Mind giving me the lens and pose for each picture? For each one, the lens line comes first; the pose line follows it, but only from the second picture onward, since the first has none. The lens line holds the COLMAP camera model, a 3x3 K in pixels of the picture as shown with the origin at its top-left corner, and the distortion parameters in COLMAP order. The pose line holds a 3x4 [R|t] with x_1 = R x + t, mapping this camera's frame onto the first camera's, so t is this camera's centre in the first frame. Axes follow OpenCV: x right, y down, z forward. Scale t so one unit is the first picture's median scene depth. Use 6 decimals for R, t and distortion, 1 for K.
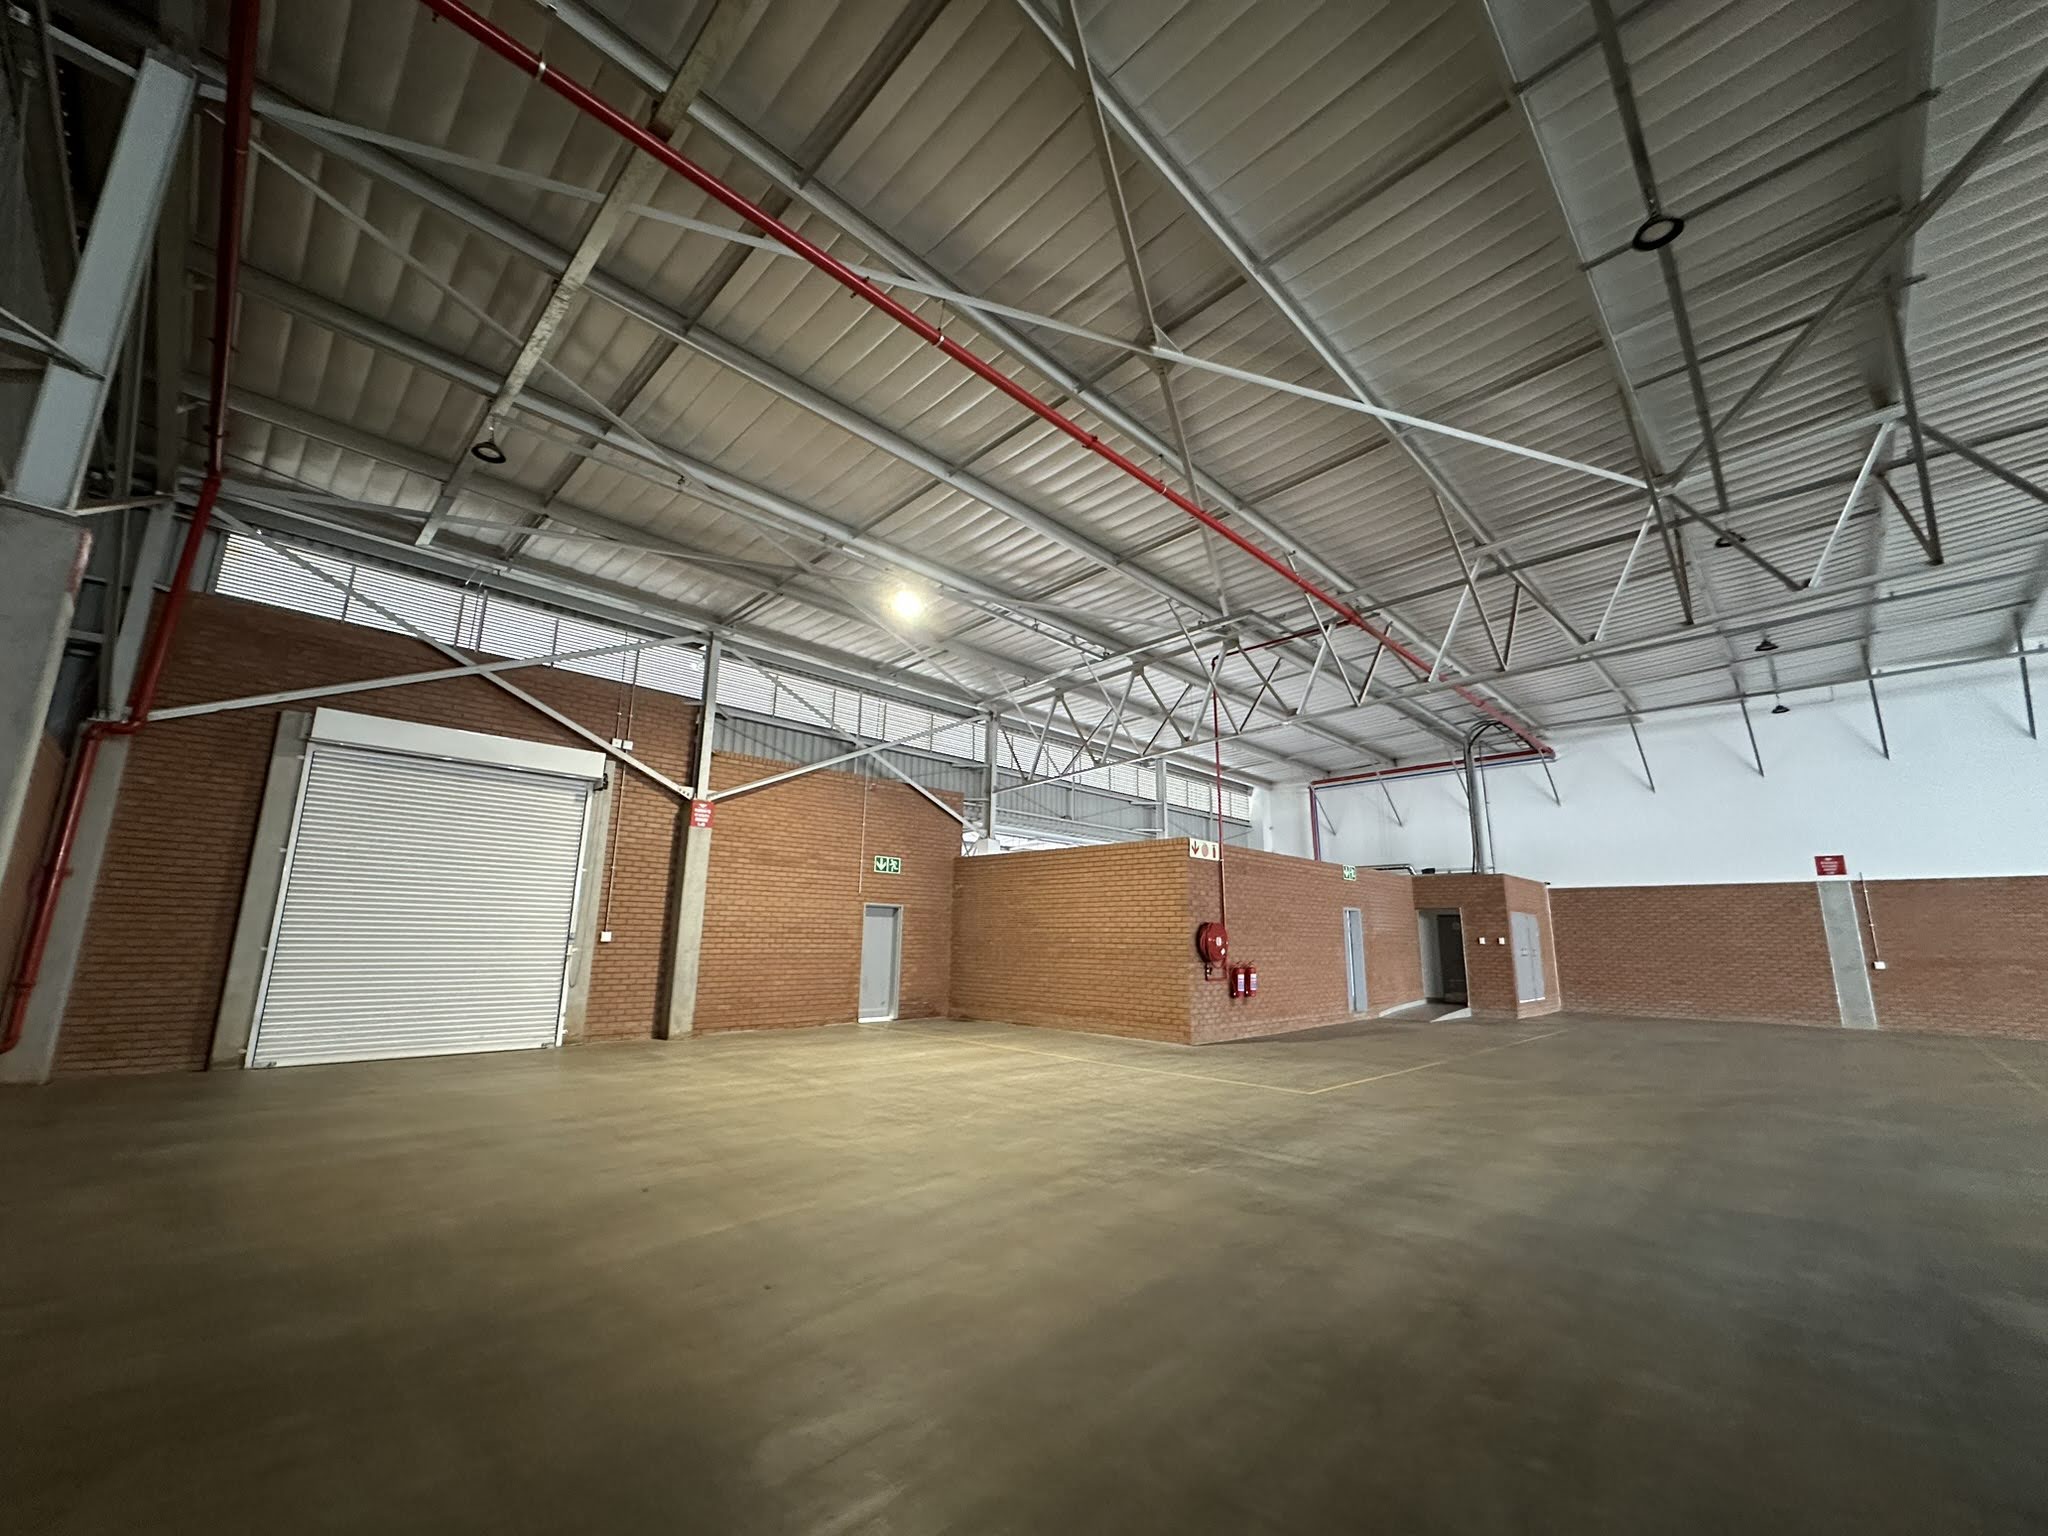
lens RADIAL K [[816.8, 0, 1024.0], [0, 816.8, 768.0], [0, 0, 1]] dist [-0.000626, 0.000107]
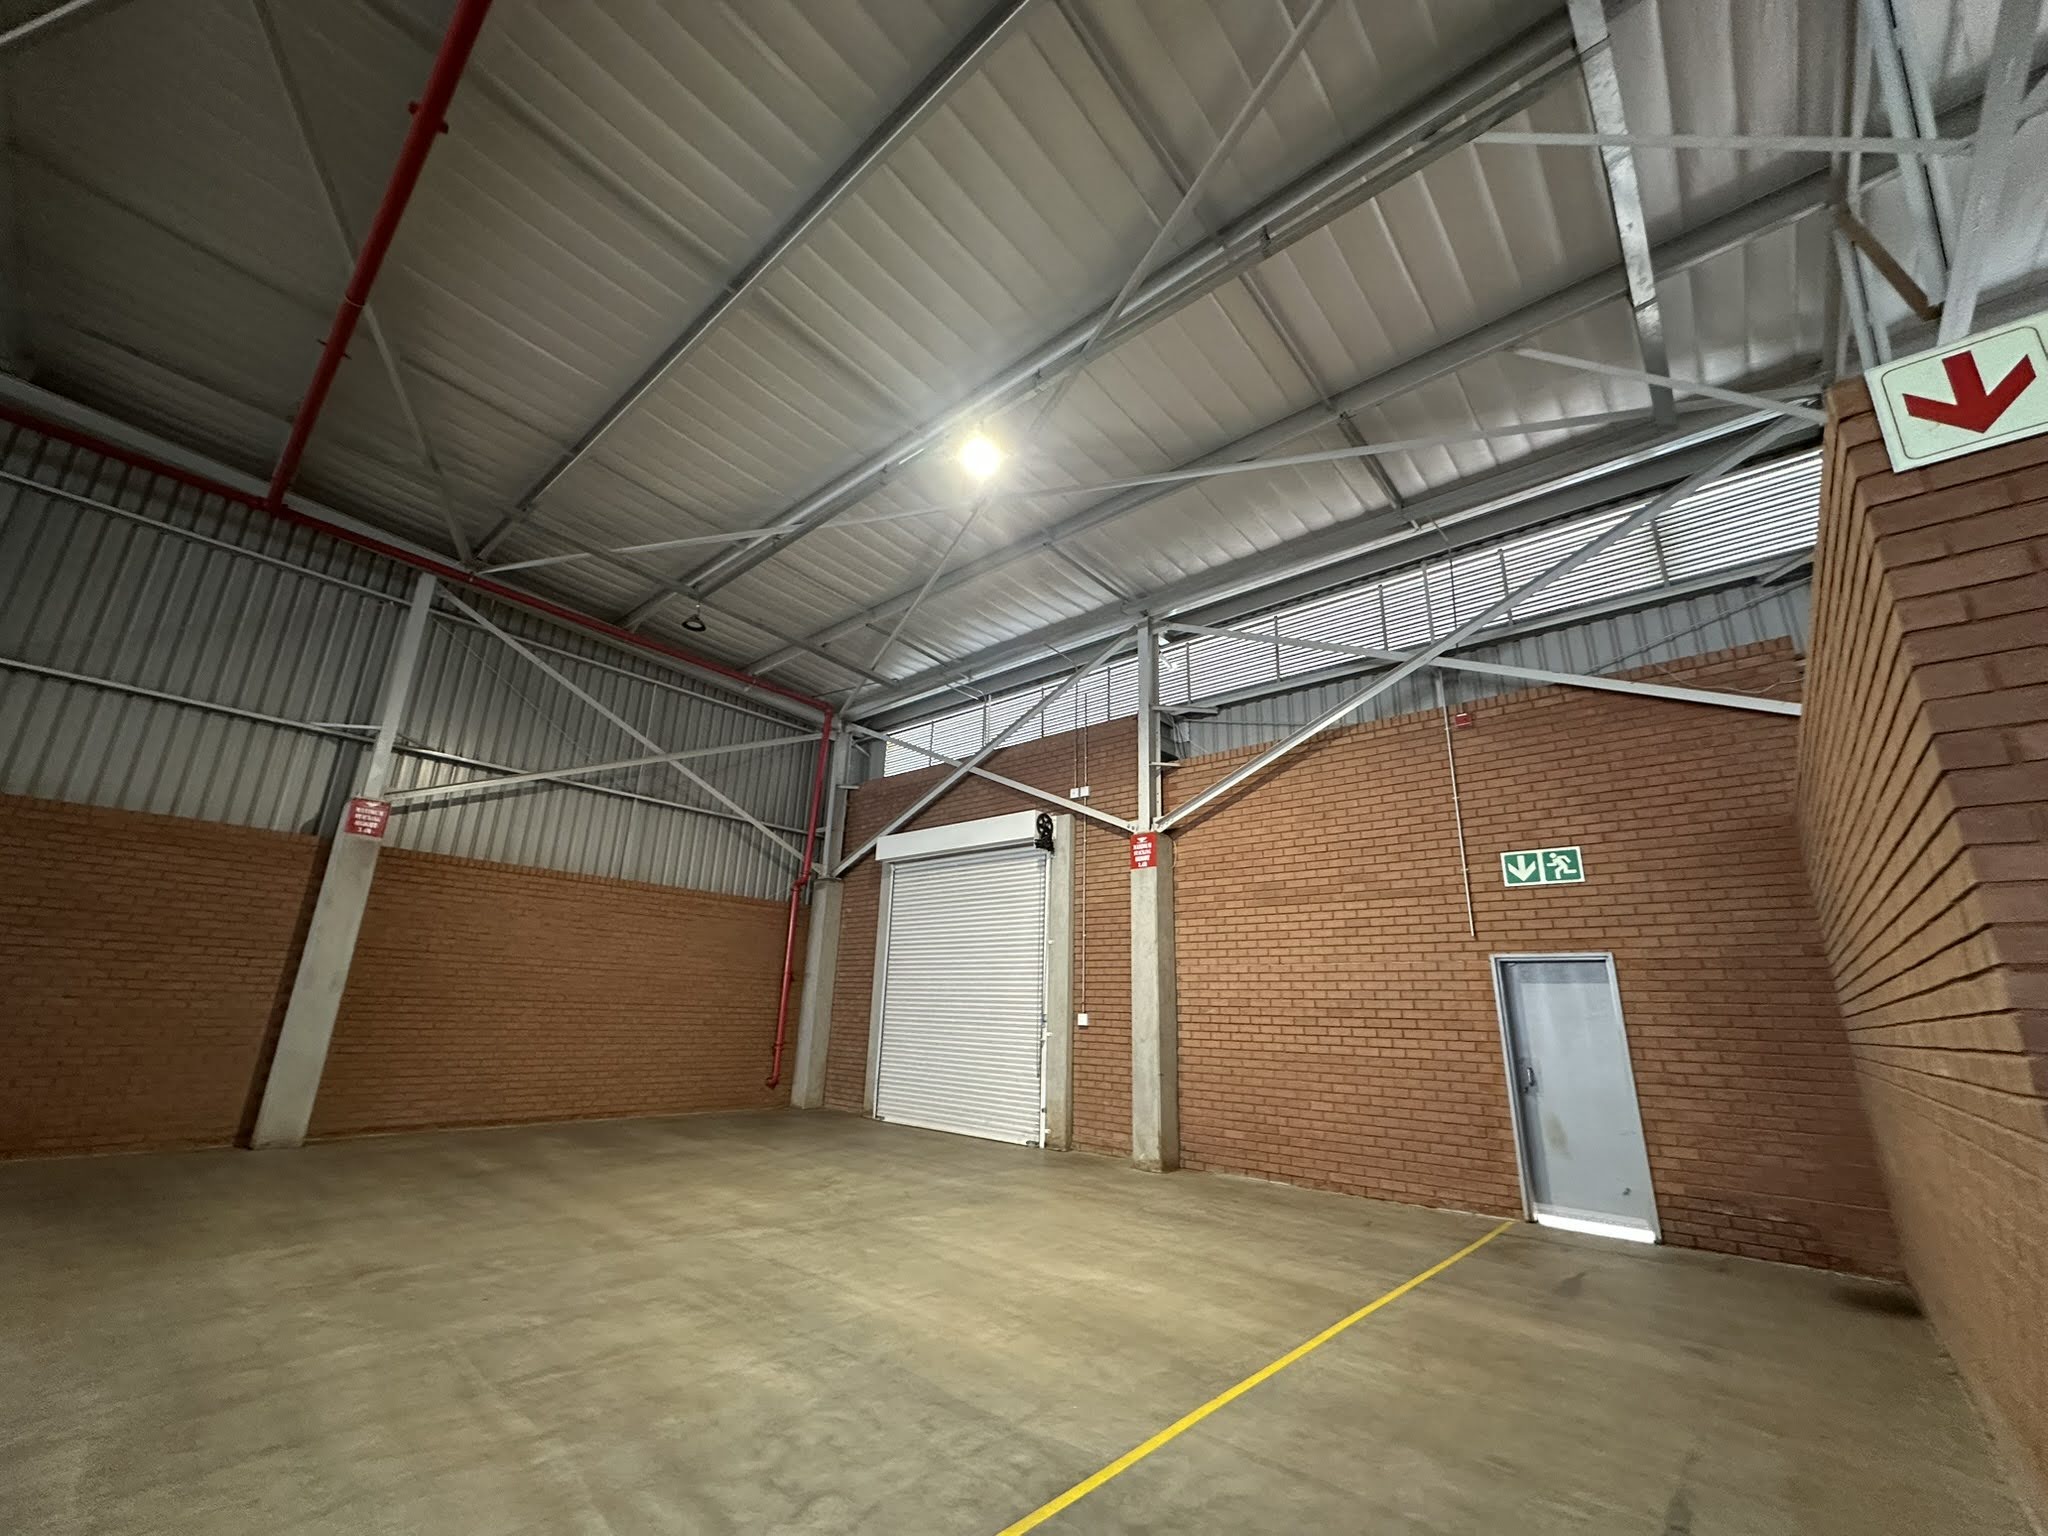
lens RADIAL K [[816.8, 0, 1024.0], [0, 816.8, 768.0], [0, 0, 1]] dist [-0.000626, 0.000107]
pose [[0.052661, -0.300252, -0.952405, 0.339778], [0.176658, 0.941487, -0.287042, 0.184450], [0.982862, -0.153134, 0.102622, 0.852292]]
